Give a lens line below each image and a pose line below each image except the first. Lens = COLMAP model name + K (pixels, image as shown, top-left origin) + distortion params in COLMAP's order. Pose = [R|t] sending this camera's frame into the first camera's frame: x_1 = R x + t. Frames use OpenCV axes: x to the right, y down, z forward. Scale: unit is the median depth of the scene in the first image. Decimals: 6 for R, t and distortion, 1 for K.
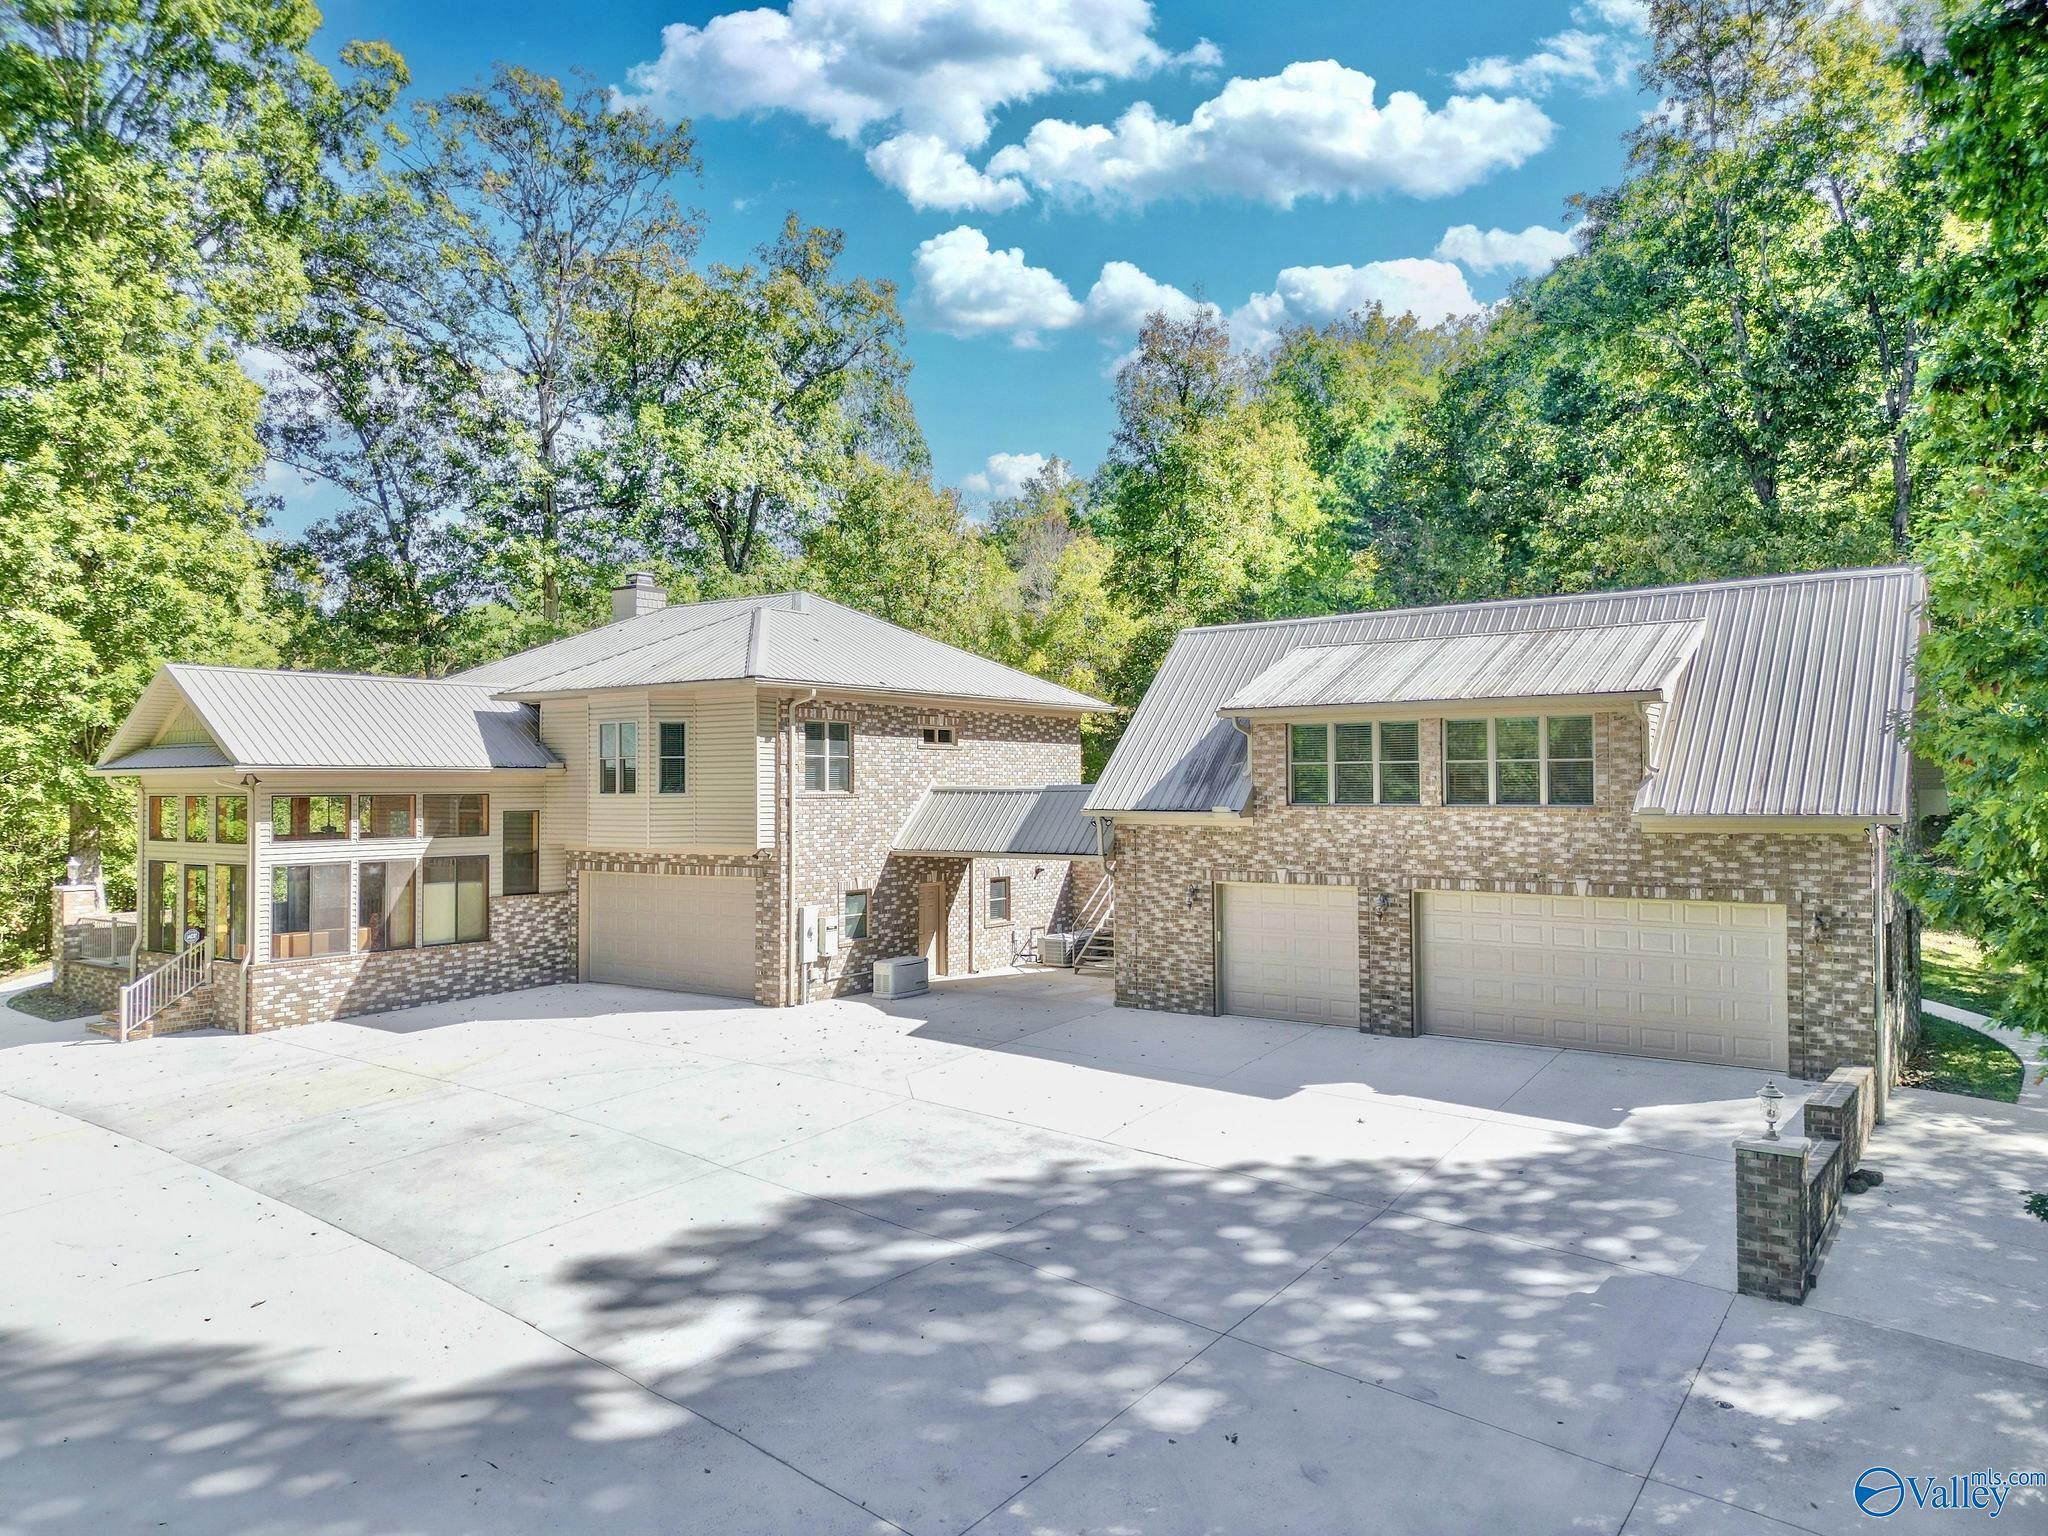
lens RADIAL K [[1431.1, 0, 1022.0], [0, 1431.1, 761.2], [0, 0, 1]] dist [0.094729, -0.101869]
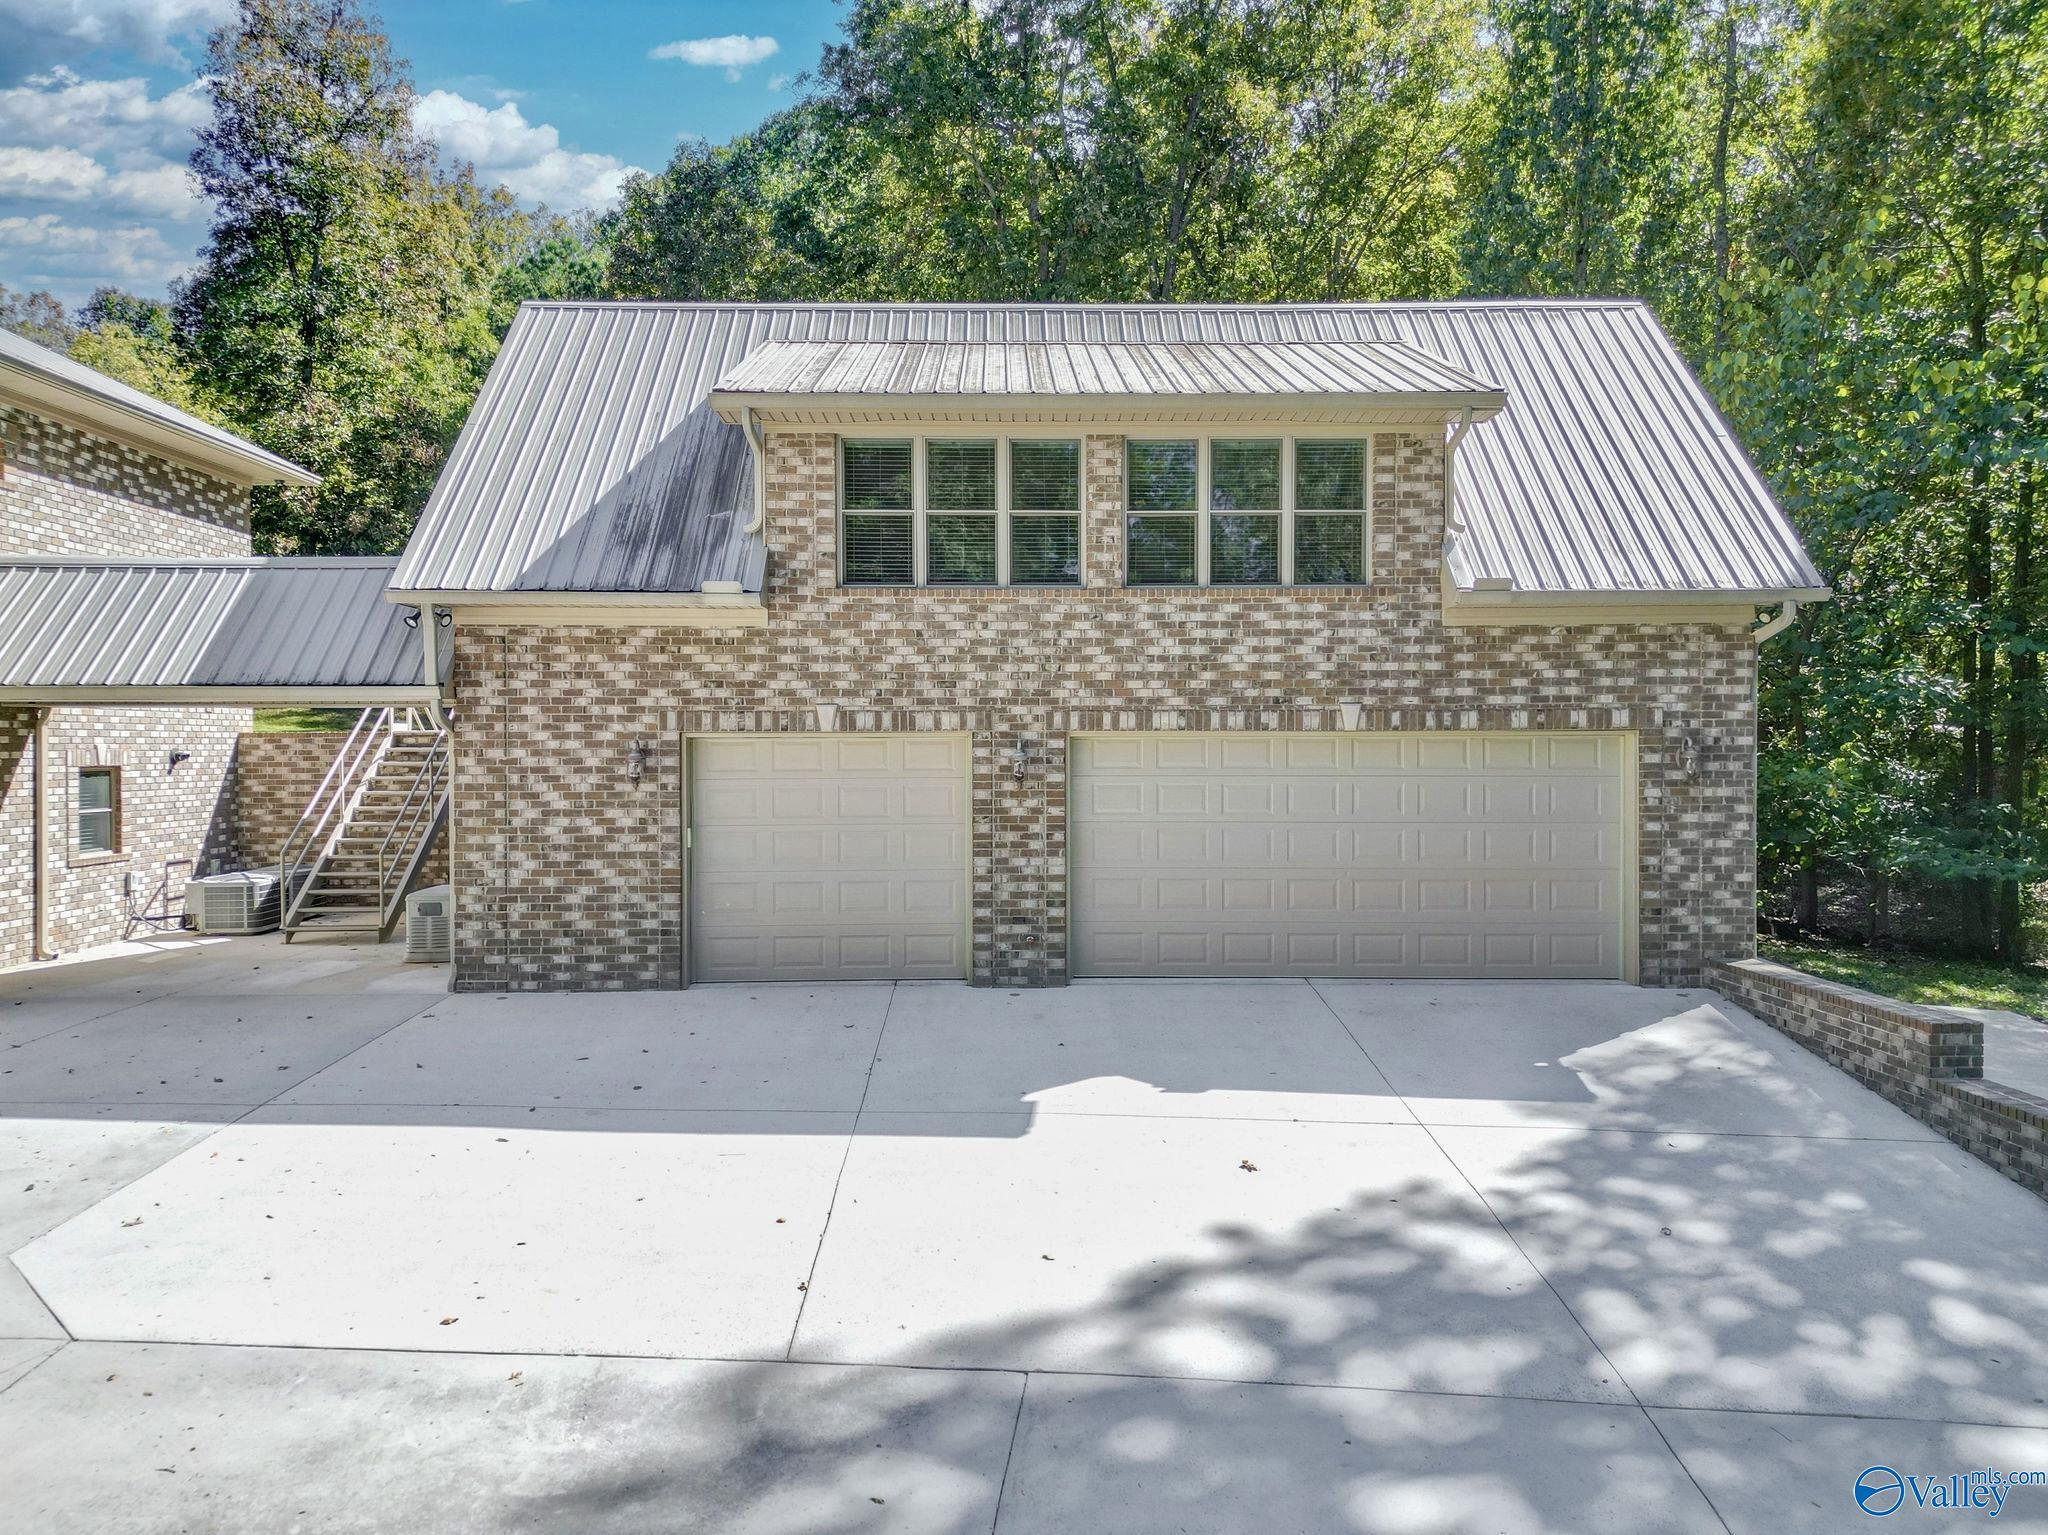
lens RADIAL K [[1431.1, 0, 1022.0], [0, 1431.1, 760.7], [0, 0, 1]] dist [0.094729, -0.101869]
pose [[0.799188, -0.002578, 0.601075, -0.081829], [-0.013636, 0.999656, 0.022417, 0.079659], [-0.600926, -0.026111, 0.798878, 0.501509]]
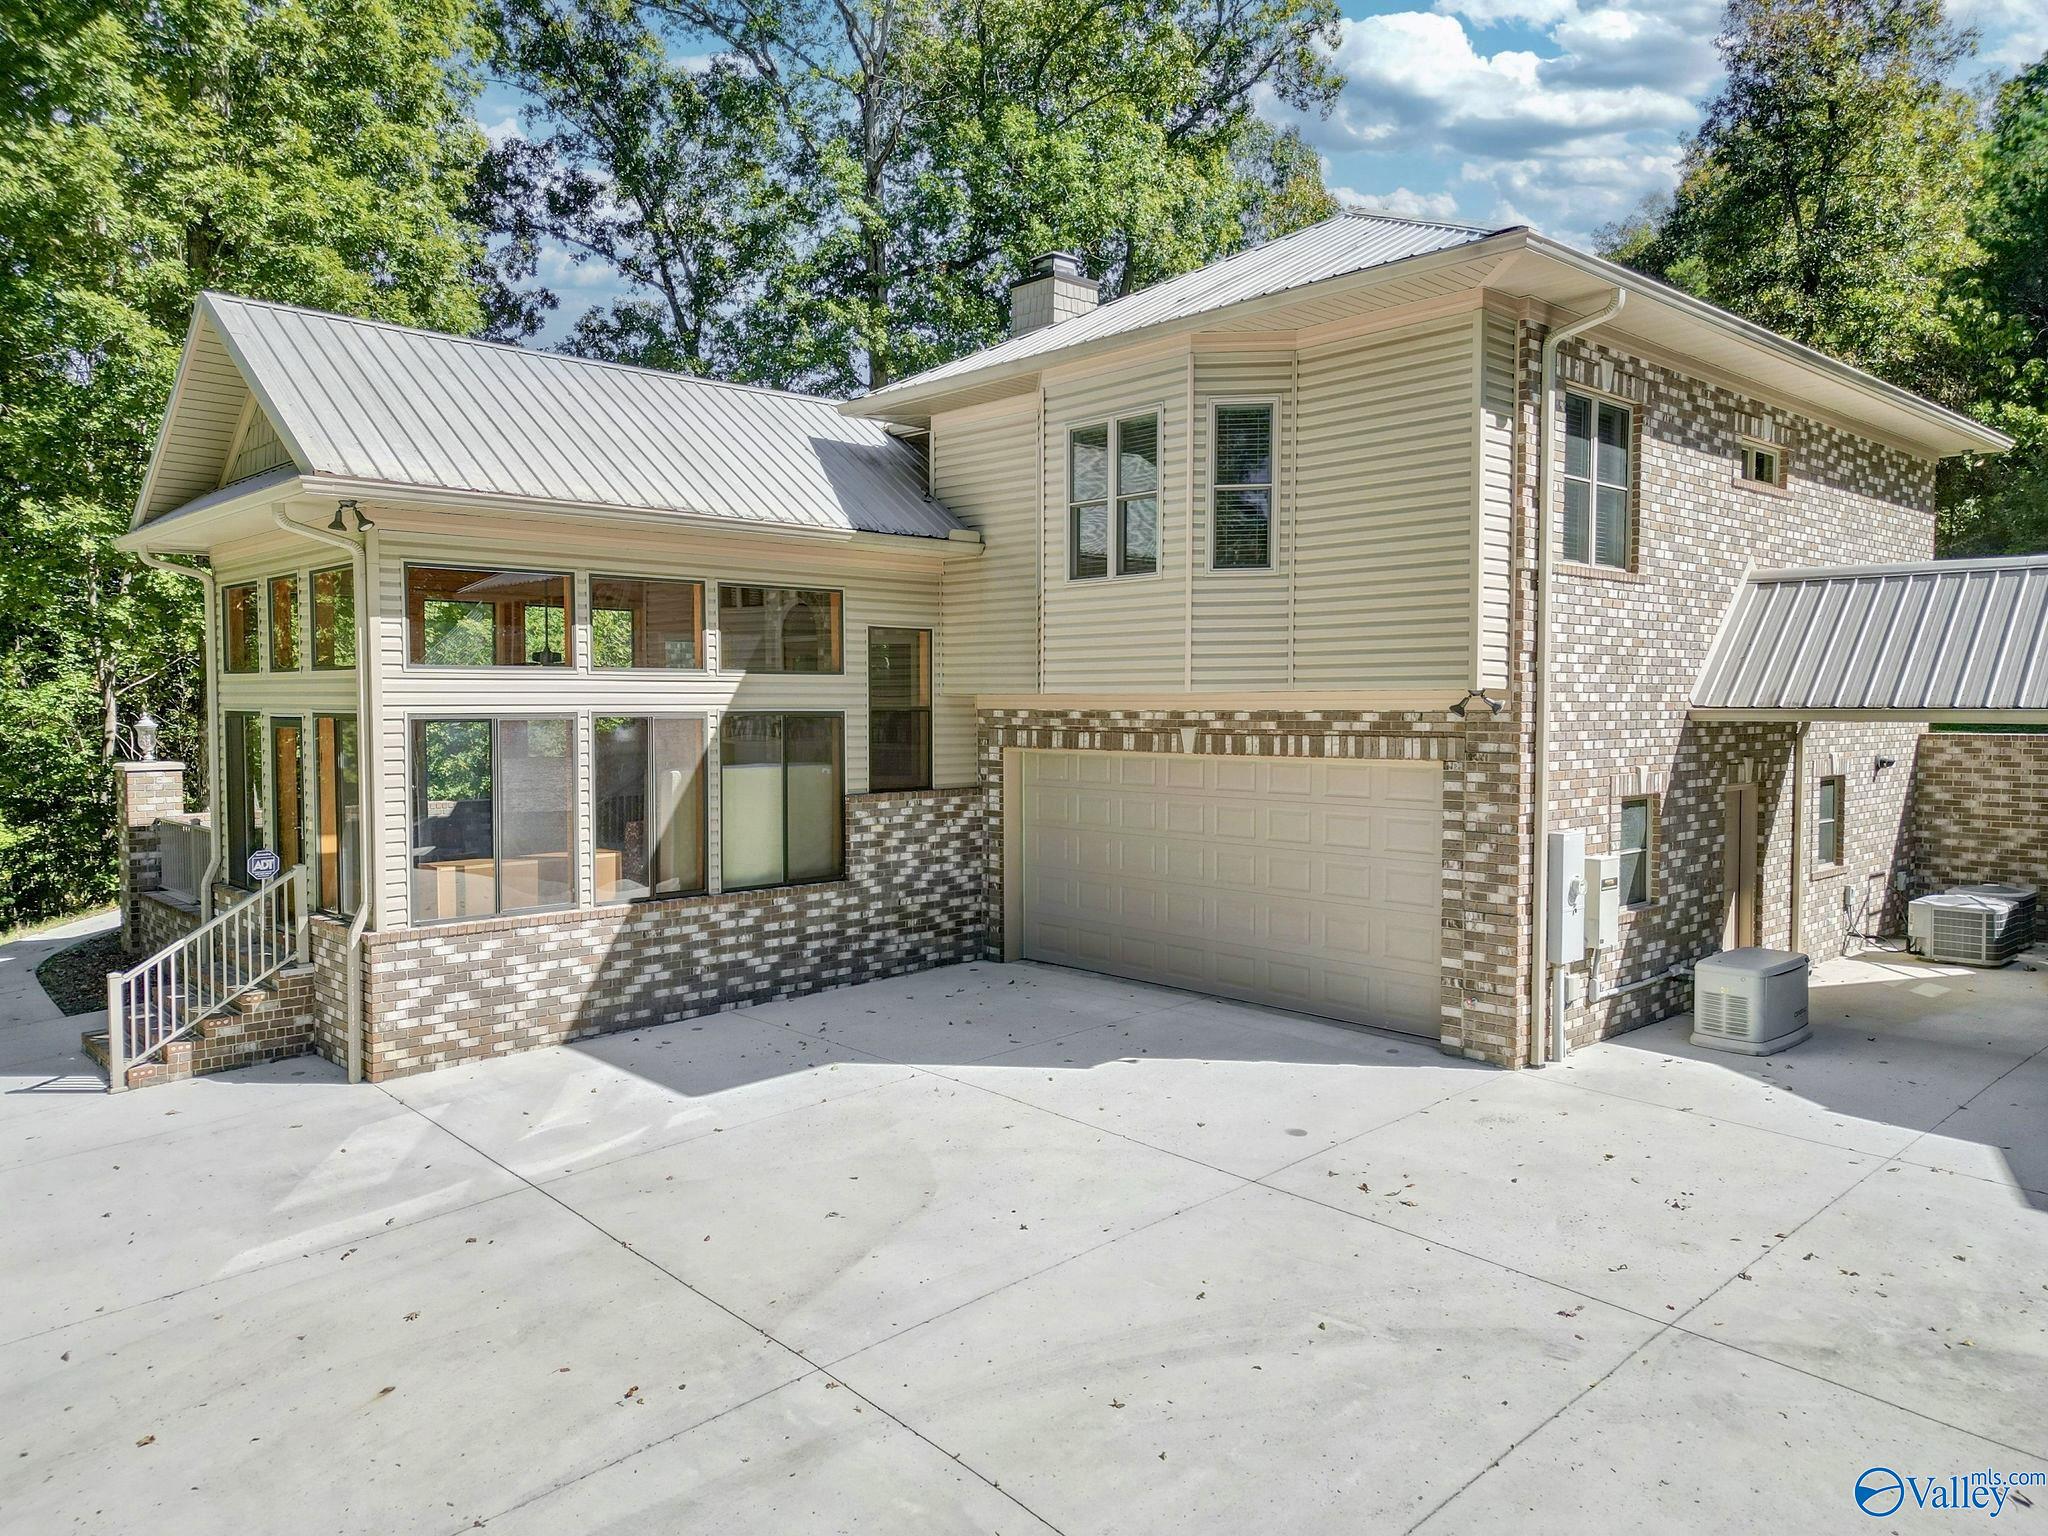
lens RADIAL K [[1431.1, 0, 1022.0], [0, 1431.1, 761.2], [0, 0, 1]] dist [0.094729, -0.101869]
pose [[0.982492, 0.012056, -0.185913, -0.242066], [-0.000602, 0.998104, 0.061542, 0.057977], [0.186302, -0.060353, 0.980637, 0.589347]]
